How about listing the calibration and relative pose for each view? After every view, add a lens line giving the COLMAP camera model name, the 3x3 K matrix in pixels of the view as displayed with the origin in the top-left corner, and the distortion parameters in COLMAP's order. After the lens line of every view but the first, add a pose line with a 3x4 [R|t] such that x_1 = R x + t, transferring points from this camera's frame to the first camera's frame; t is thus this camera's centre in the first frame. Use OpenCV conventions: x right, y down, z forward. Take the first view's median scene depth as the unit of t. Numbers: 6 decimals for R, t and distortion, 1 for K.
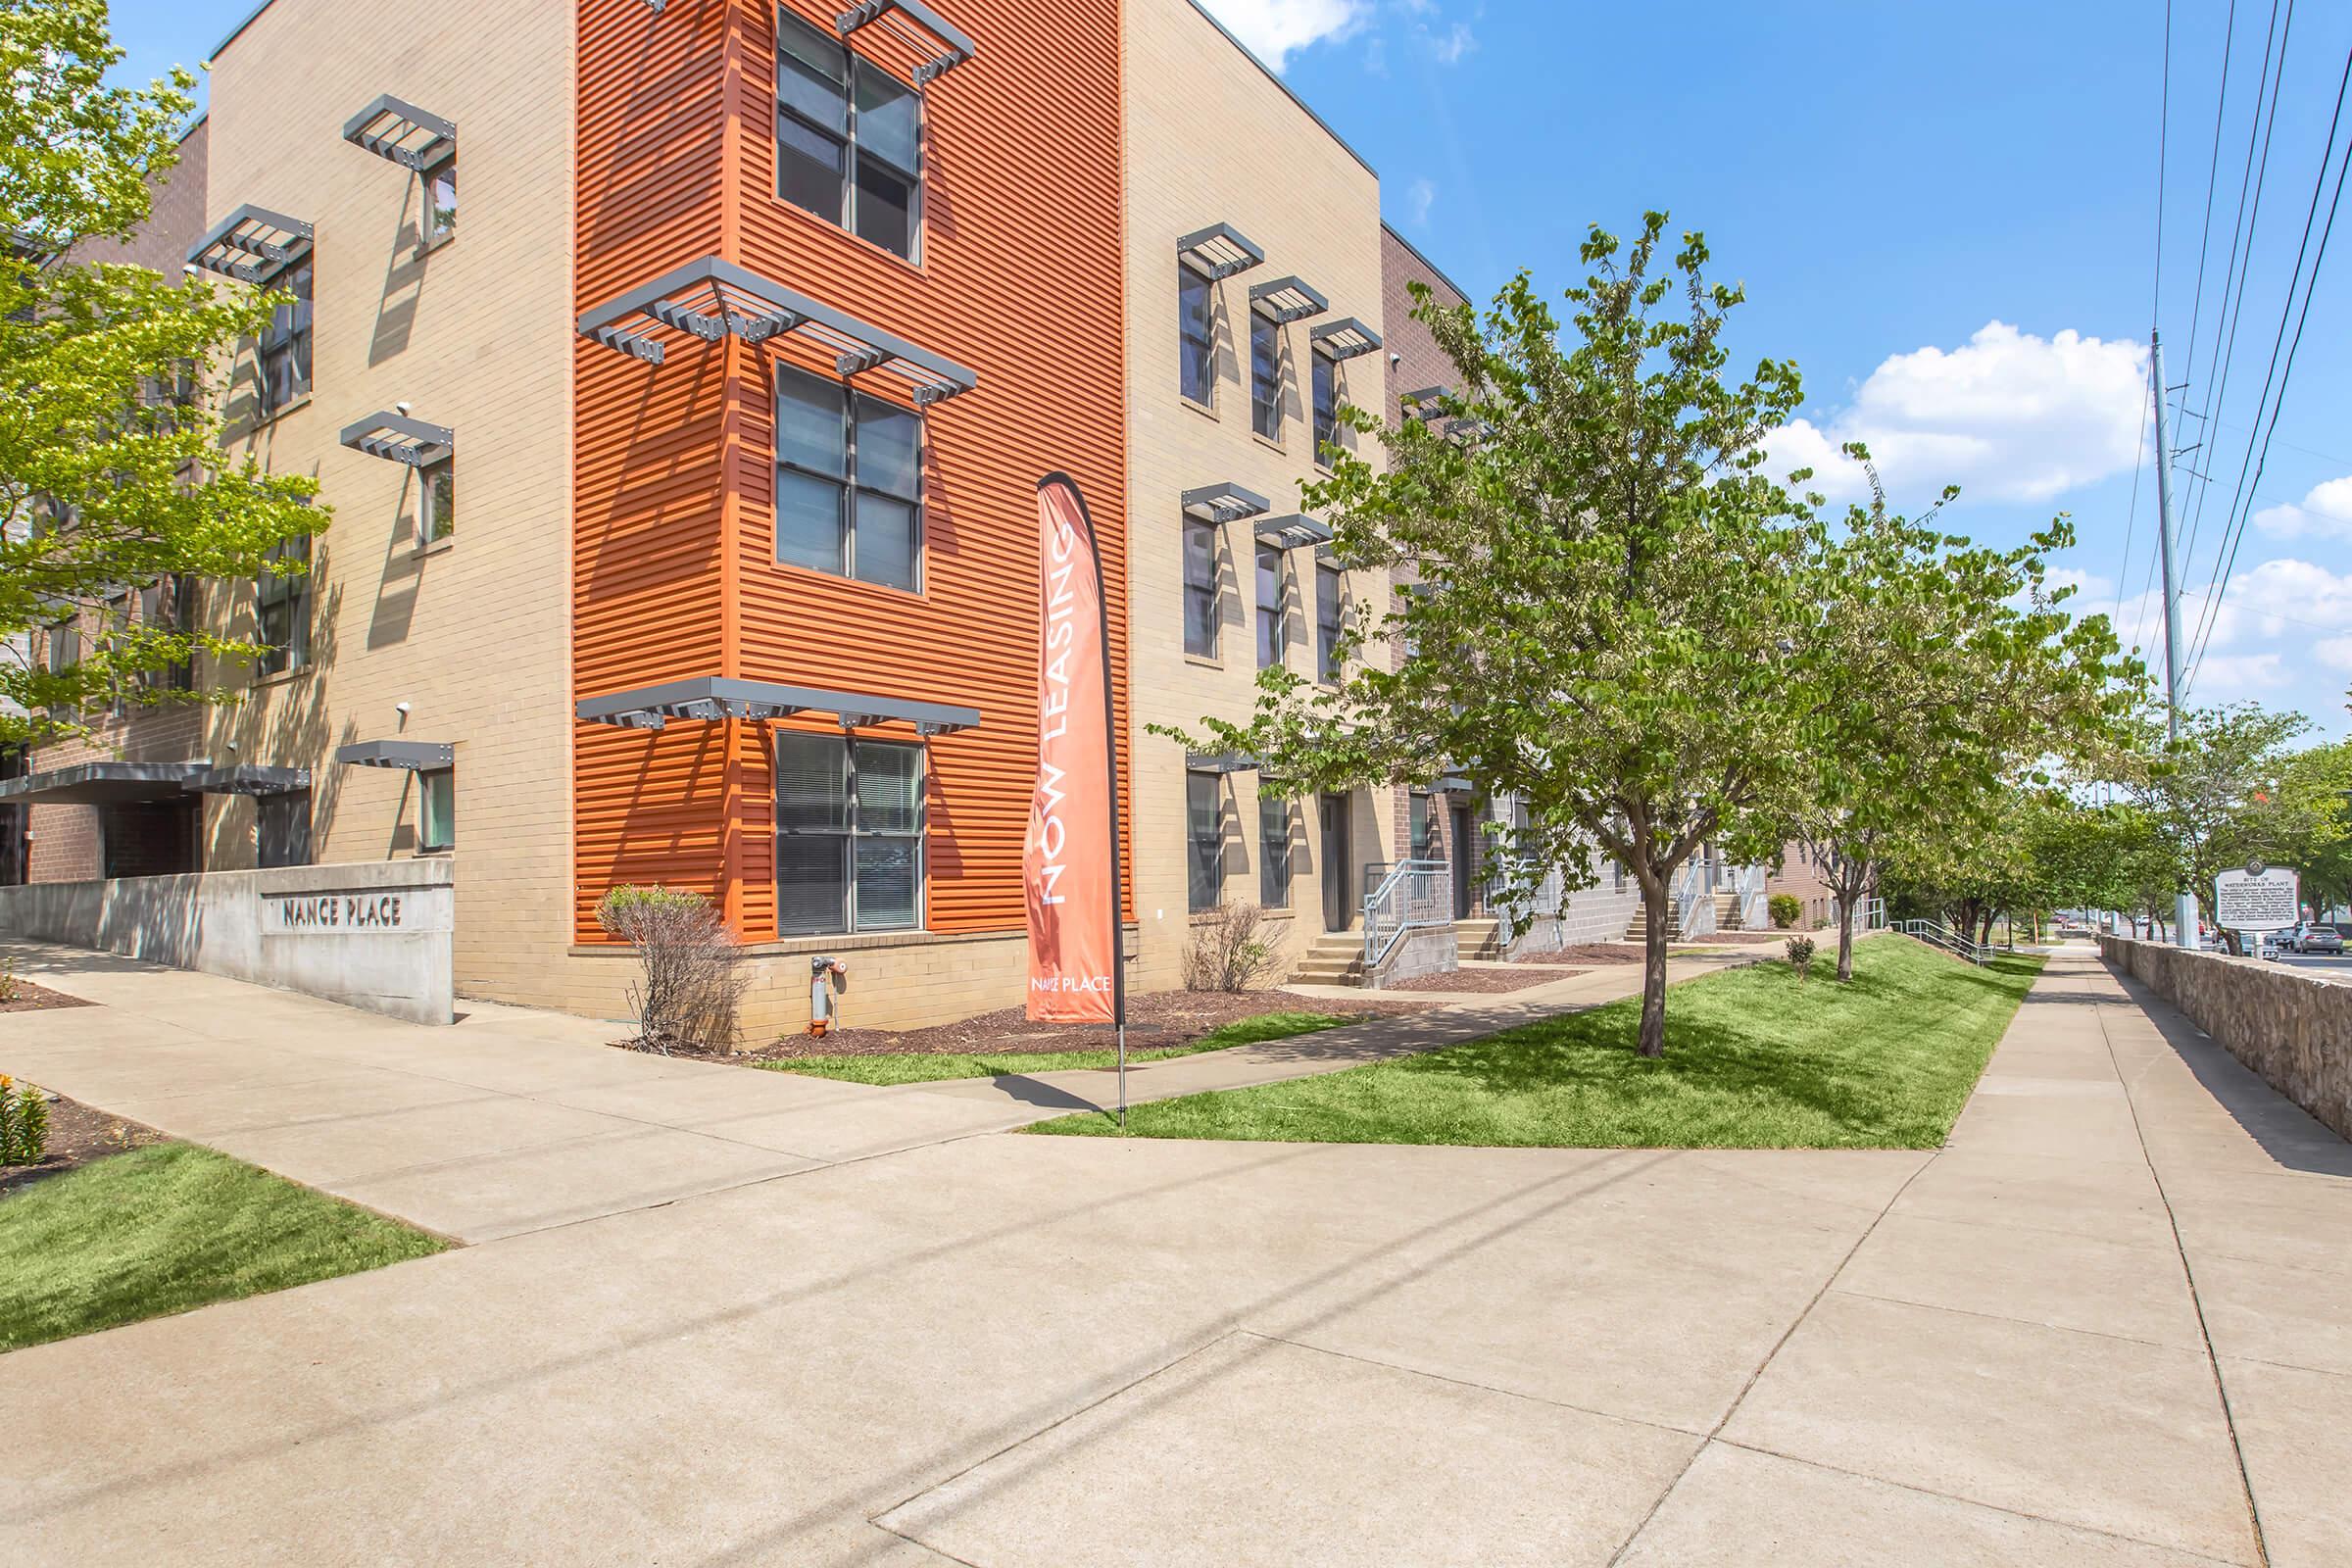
lens RADIAL K [[1319.1, 0, 1176.0], [0, 1319.1, 784.0], [0, 0, 1]] dist [-0.000745, -0.000027]
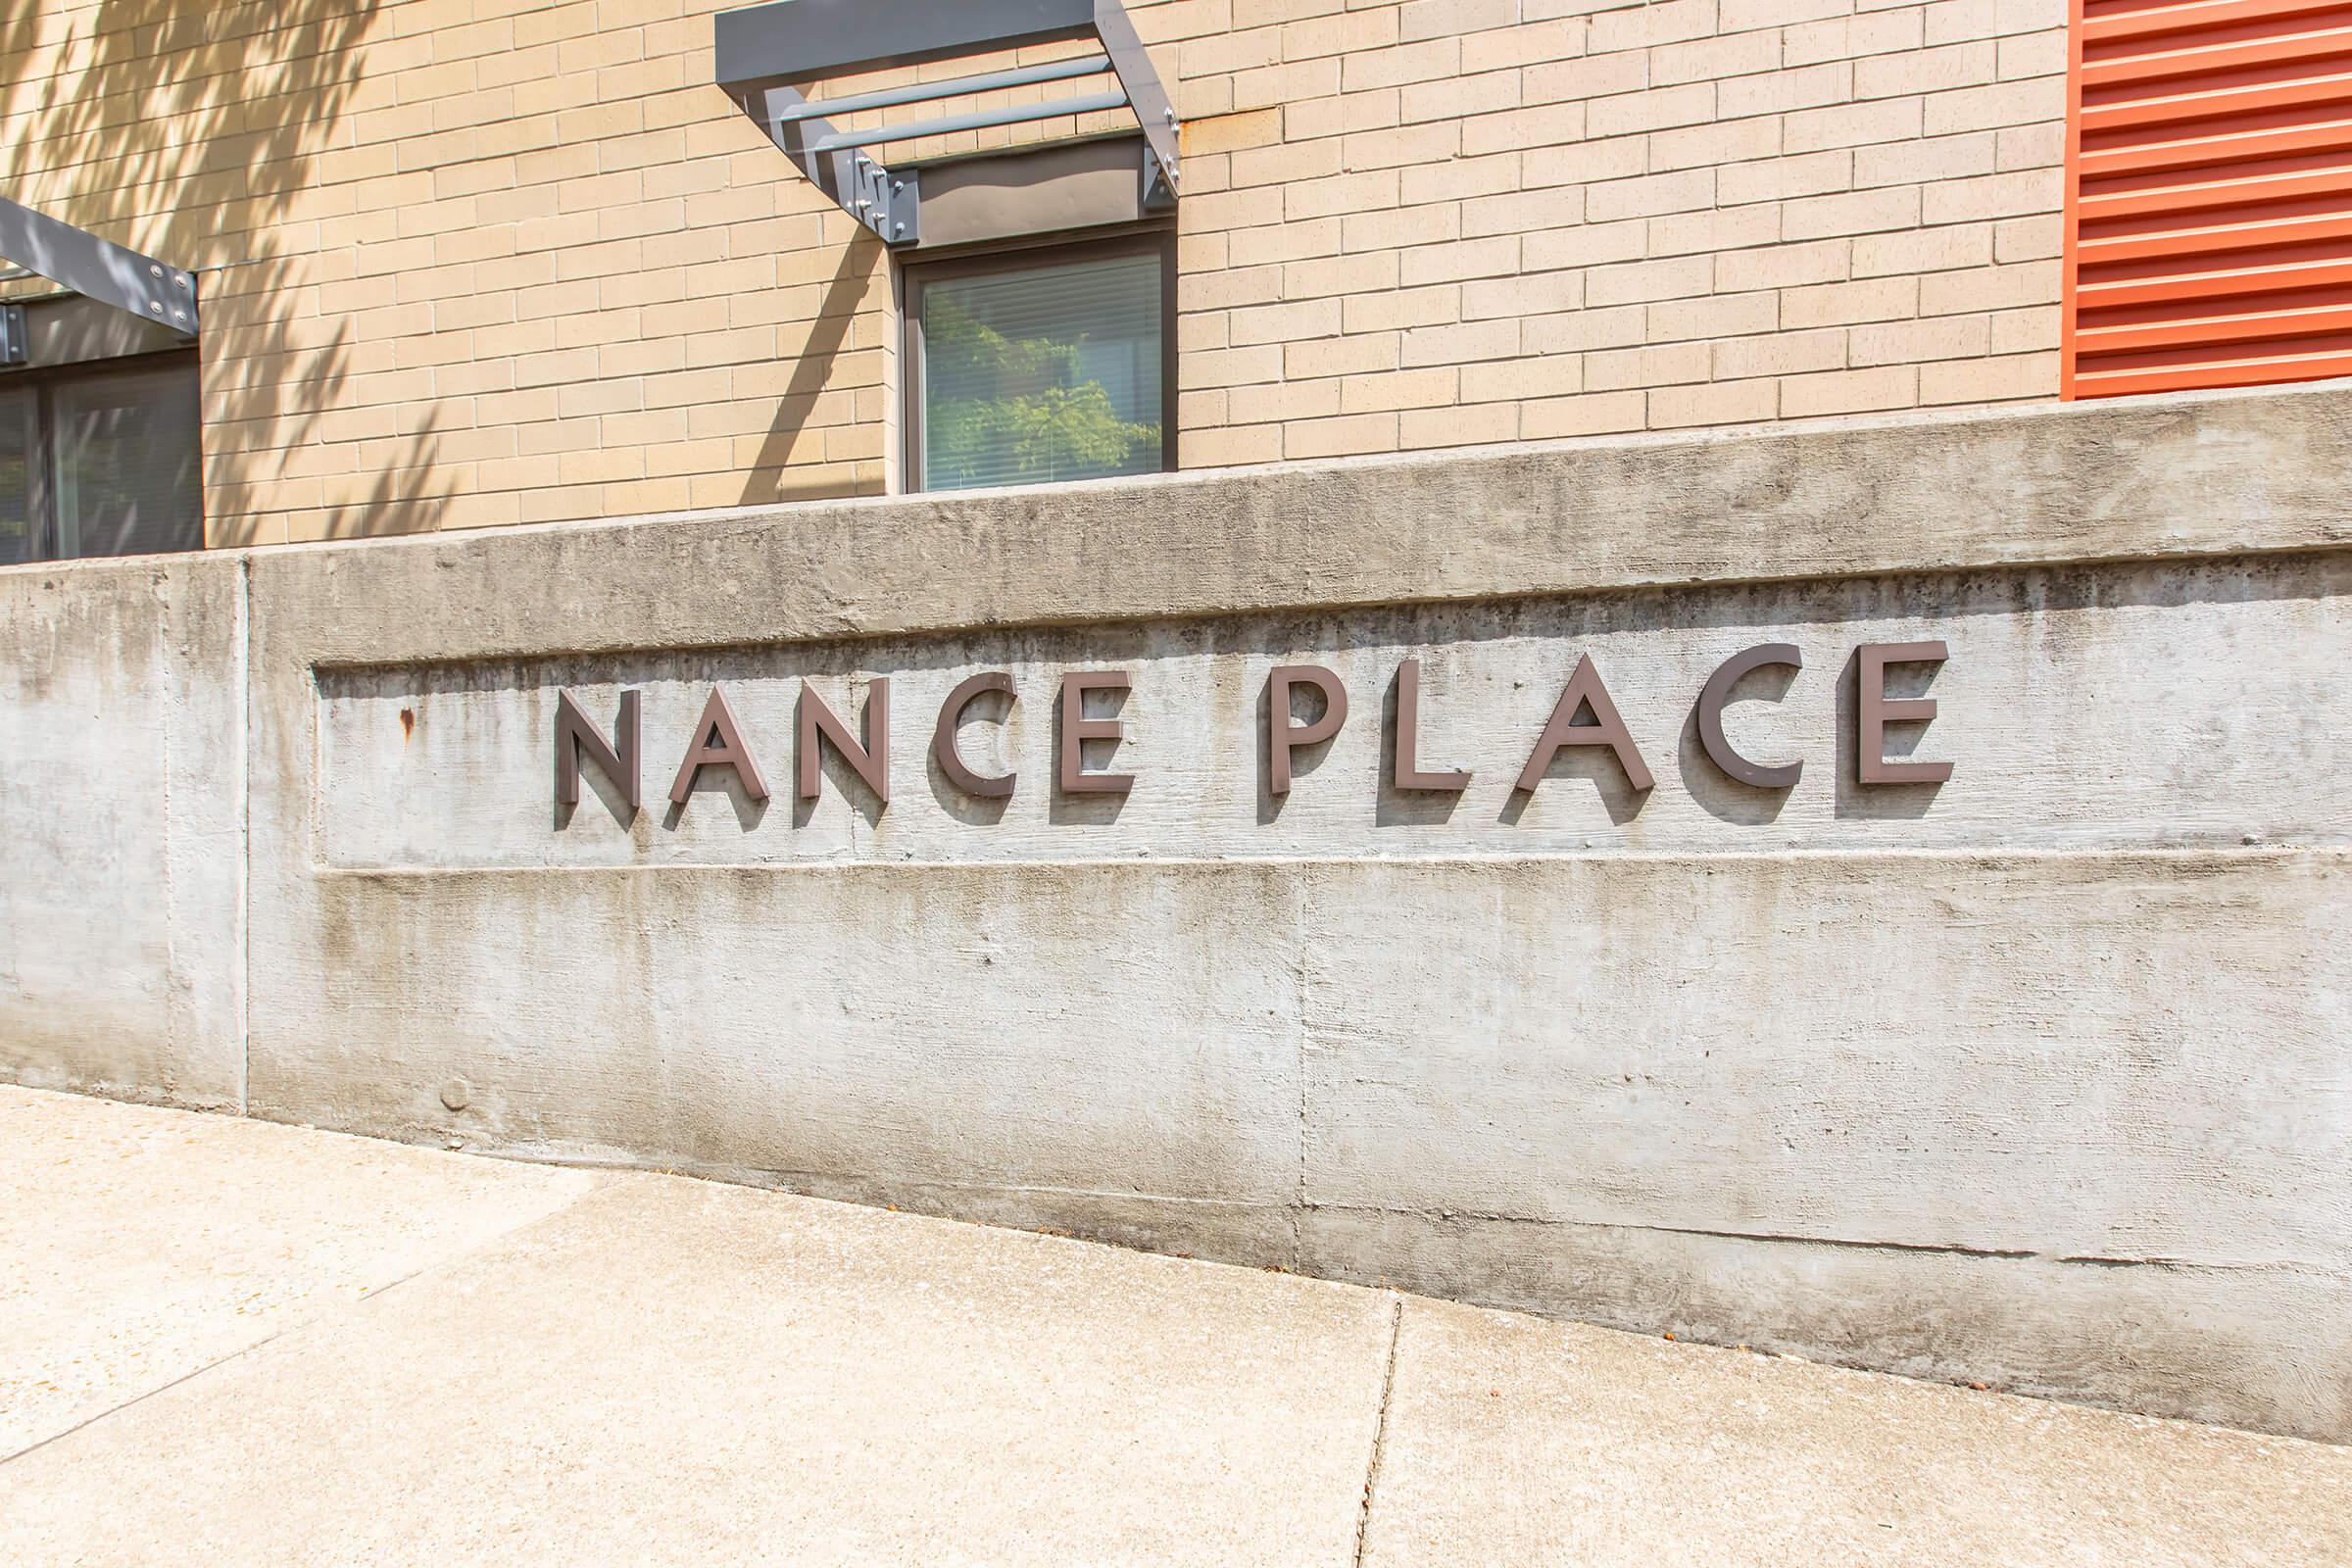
lens RADIAL K [[1127.6, 0, 1180.4], [0, 1127.6, 753.4], [0, 0, 1]] dist [-0.001524, 0.000233]
pose [[0.925769, 0.009741, 0.377963, -0.681027], [-0.032196, 0.998068, 0.053137, 0.088759], [-0.376715, -0.061361, 0.924294, 0.846814]]
